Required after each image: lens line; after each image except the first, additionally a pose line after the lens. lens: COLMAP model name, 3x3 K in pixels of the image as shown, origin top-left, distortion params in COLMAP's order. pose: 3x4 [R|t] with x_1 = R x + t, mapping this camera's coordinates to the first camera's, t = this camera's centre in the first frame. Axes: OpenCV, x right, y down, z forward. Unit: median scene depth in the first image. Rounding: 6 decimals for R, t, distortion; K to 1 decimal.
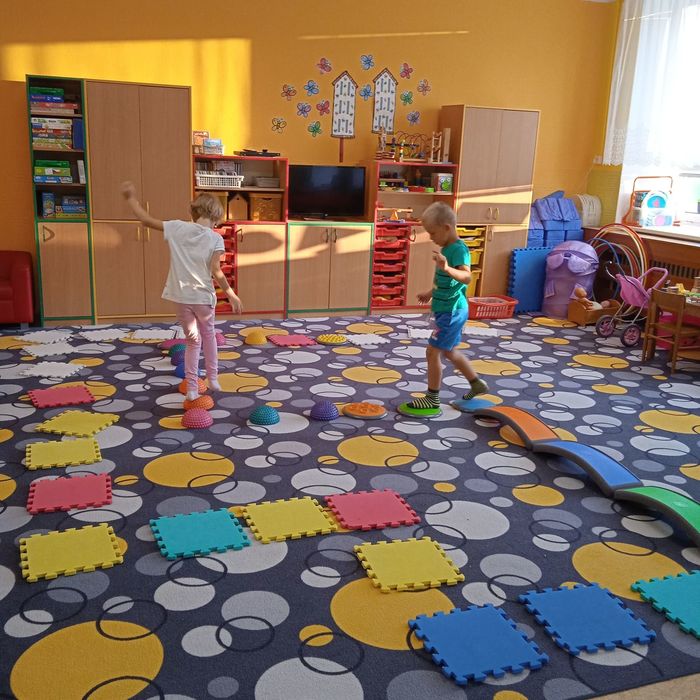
lens RADIAL K [[798.6, 0, 339.4], [0, 798.6, 352.5], [0, 0, 1]] dist [0.022537, 0.000000]
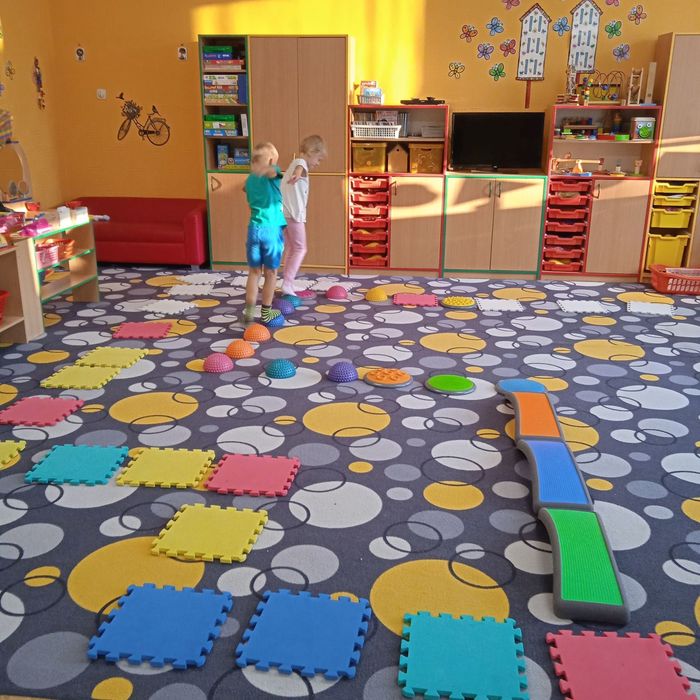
lens RADIAL K [[798.6, 0, 346.9], [0, 798.6, 347.2], [0, 0, 1]] dist [0.022537, 0.000000]
pose [[0.880495, 0.106920, -0.461840, 0.339387], [-0.086078, 0.994097, 0.066036, -0.015689], [0.466175, -0.018390, 0.884501, 0.129974]]
